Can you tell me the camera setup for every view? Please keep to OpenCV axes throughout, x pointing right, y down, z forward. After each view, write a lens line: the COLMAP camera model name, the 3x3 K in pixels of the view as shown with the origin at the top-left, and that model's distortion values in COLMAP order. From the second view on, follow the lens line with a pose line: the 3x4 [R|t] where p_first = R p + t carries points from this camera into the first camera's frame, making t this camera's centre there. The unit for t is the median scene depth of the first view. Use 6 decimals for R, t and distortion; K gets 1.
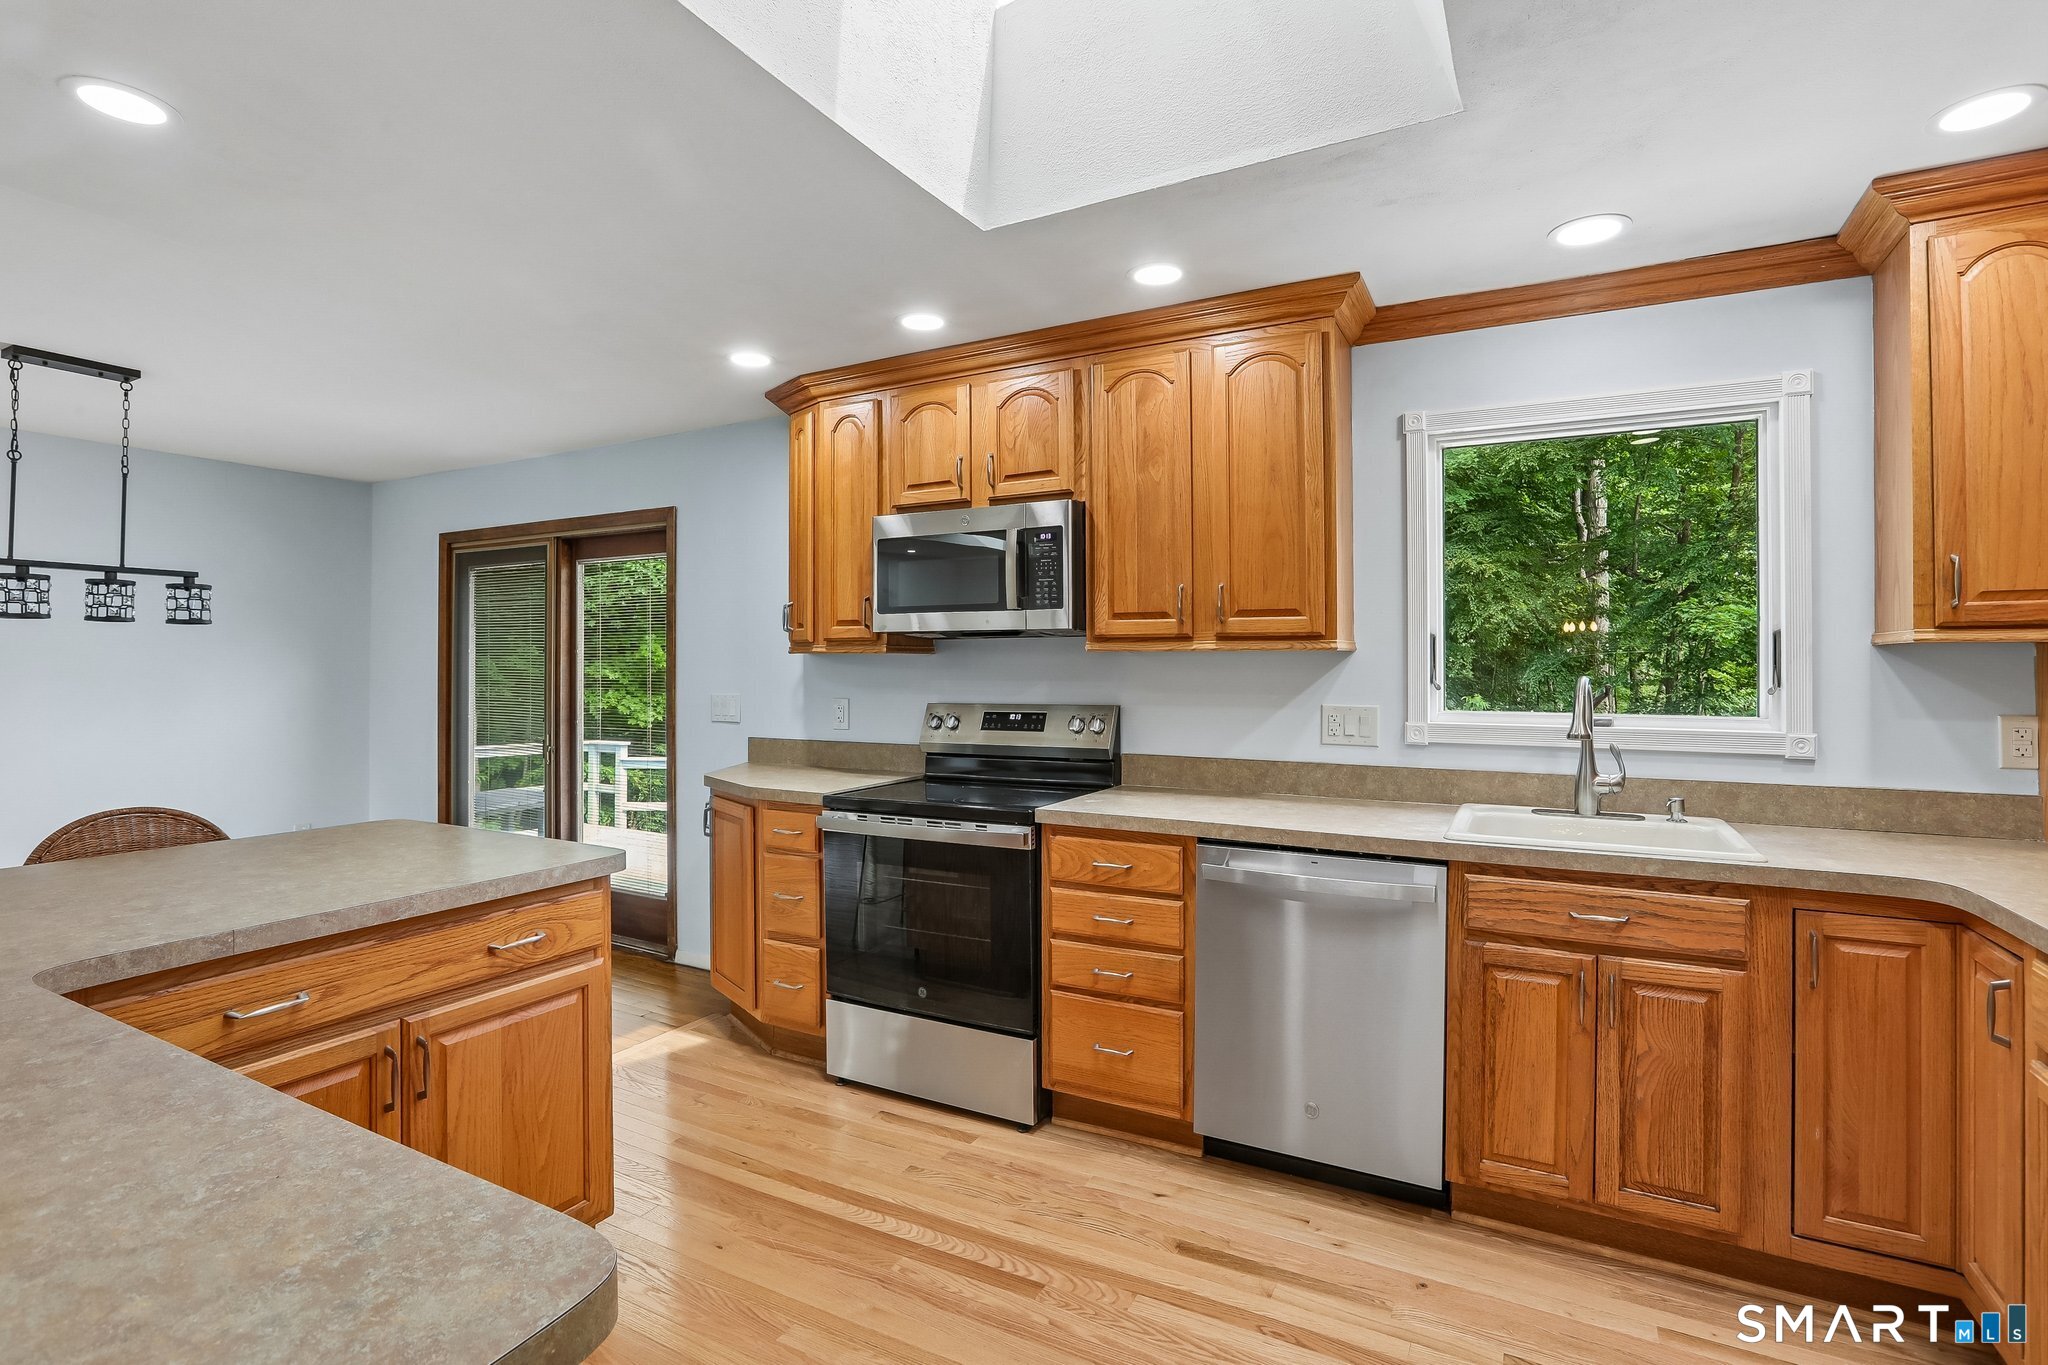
lens RADIAL K [[945.9, 0, 1023.6], [0, 945.9, 655.9], [0, 0, 1]] dist [-0.028635, 0.019077]
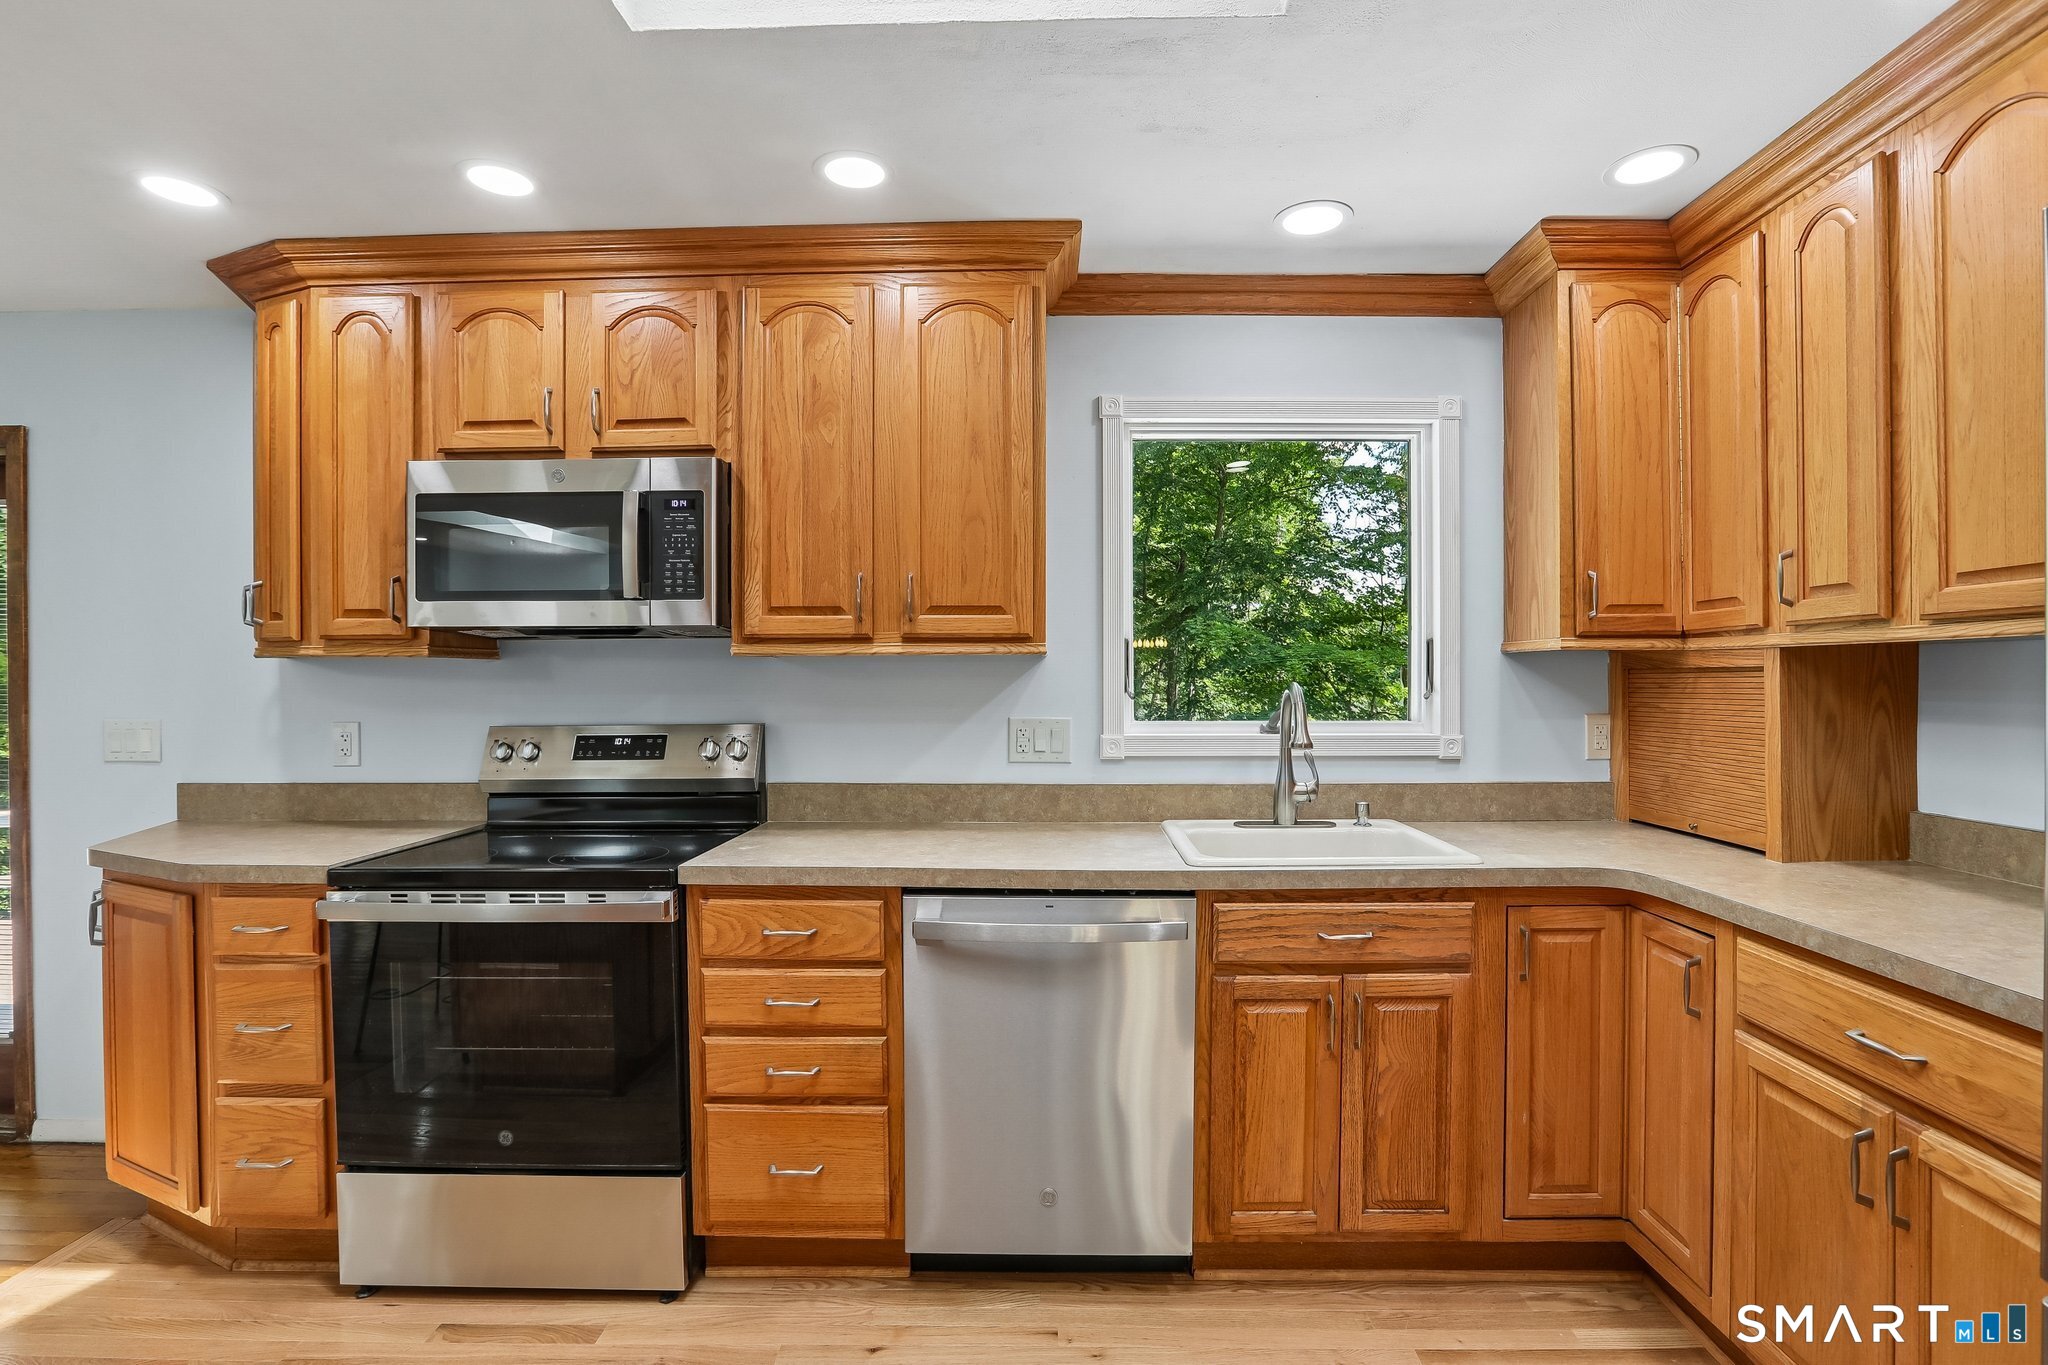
lens RADIAL K [[939.4, 0, 1024.0], [0, 939.4, 682.5], [0, 0, 1]] dist [-0.040128, 0.015810]
pose [[0.892345, -0.004507, 0.451331, -0.076368], [-0.001544, 0.999914, 0.013038, 0.007926], [-0.451351, -0.012331, 0.892261, 0.230016]]
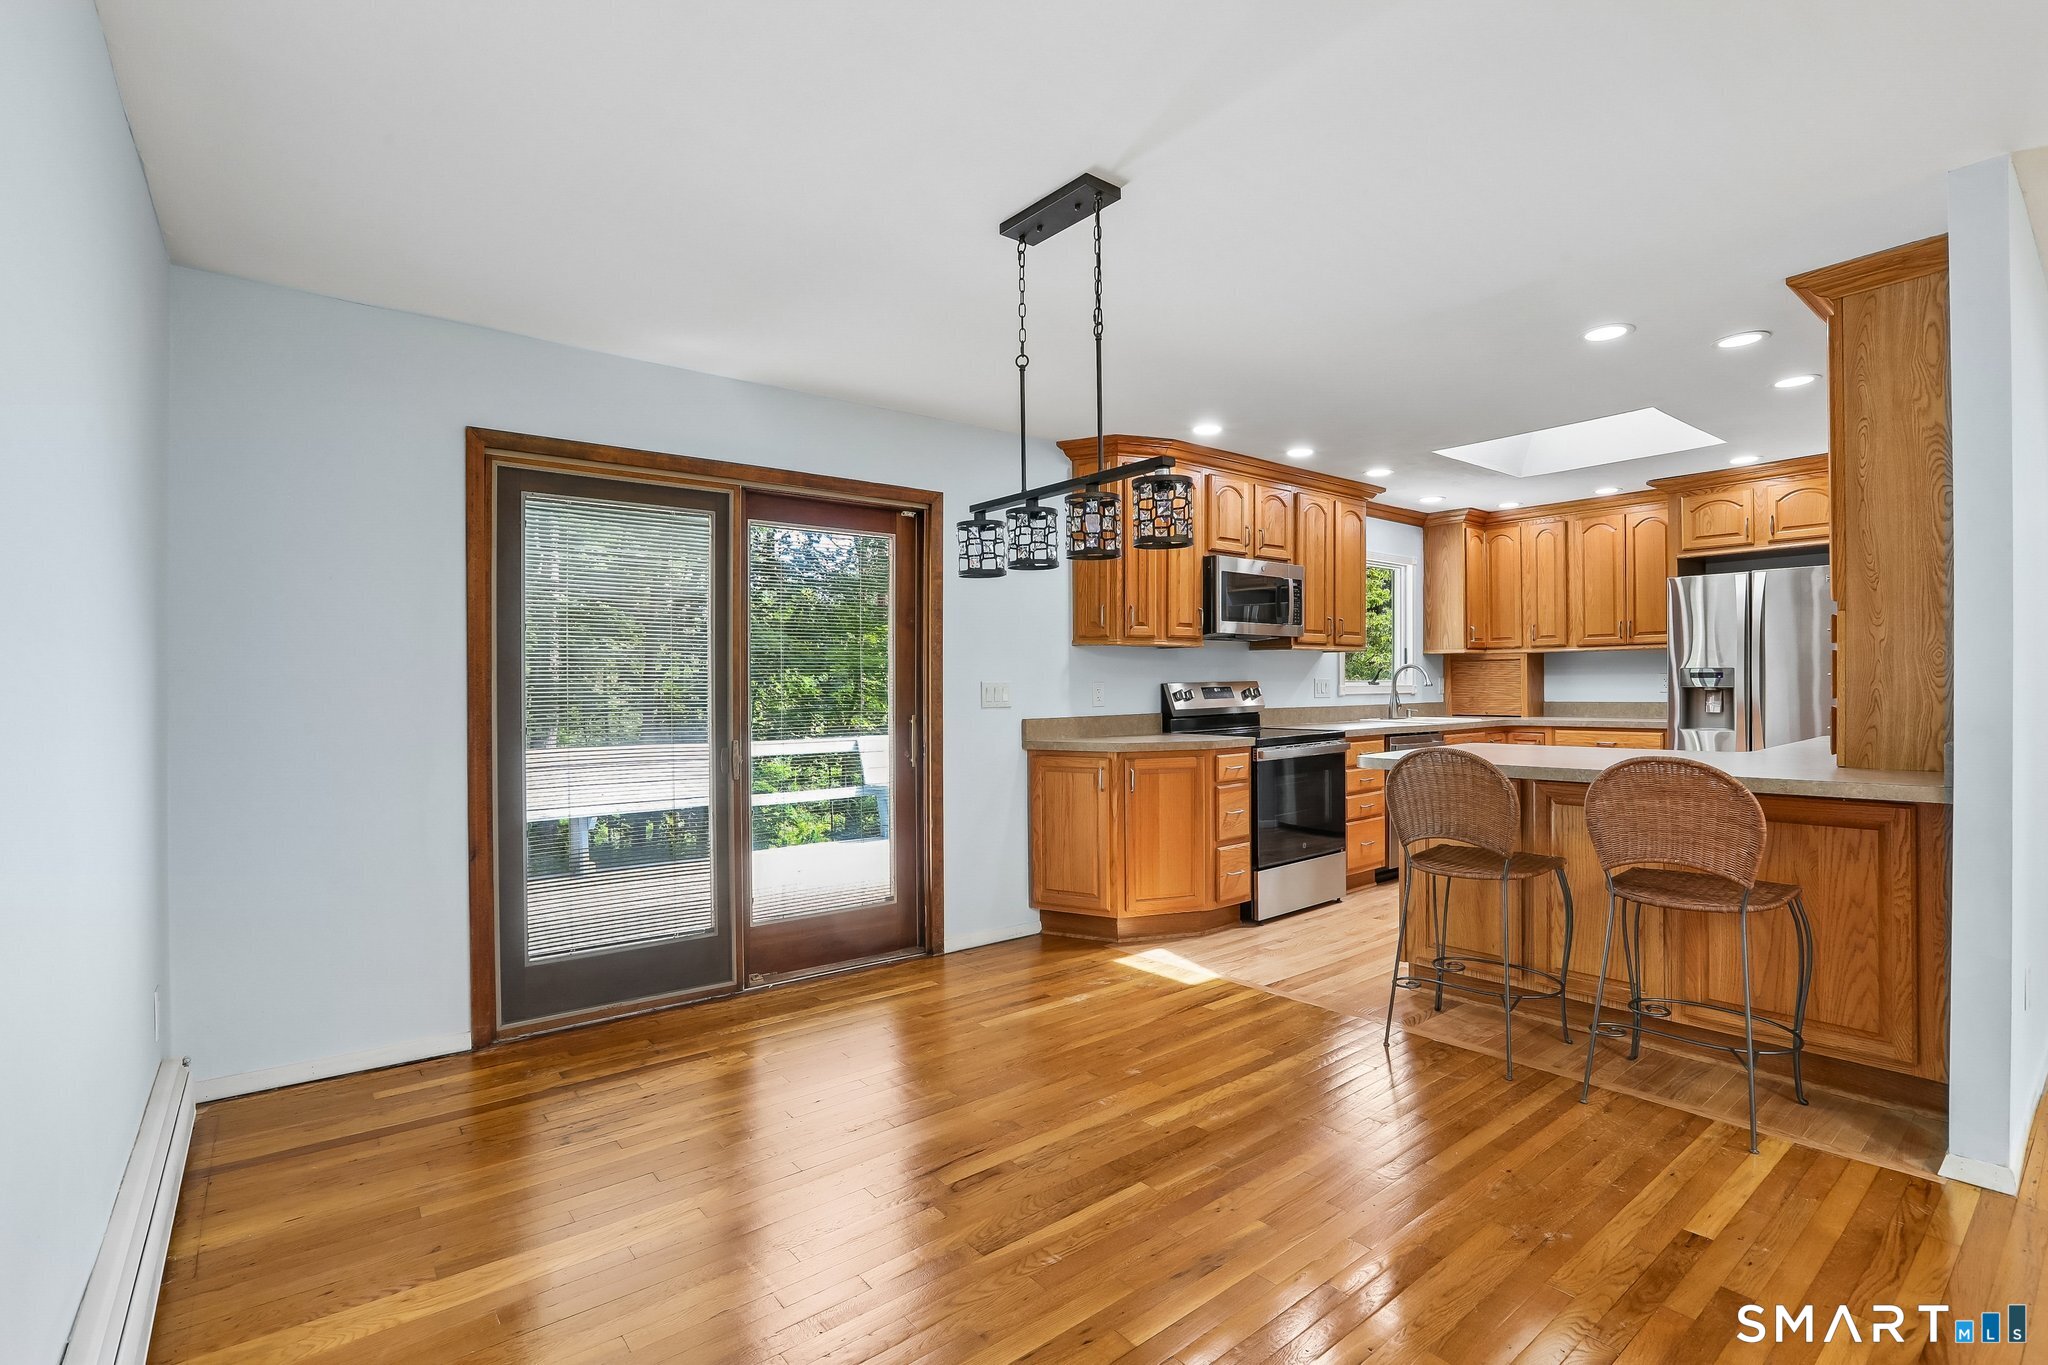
lens RADIAL K [[939.4, 0, 1024.0], [0, 939.4, 682.5], [0, 0, 1]] dist [-0.040128, 0.015810]
pose [[0.396610, -0.003328, 0.917981, -1.979054], [-0.001538, 0.999990, 0.004289, 0.057751], [-0.917986, -0.003113, 0.396601, 0.846149]]
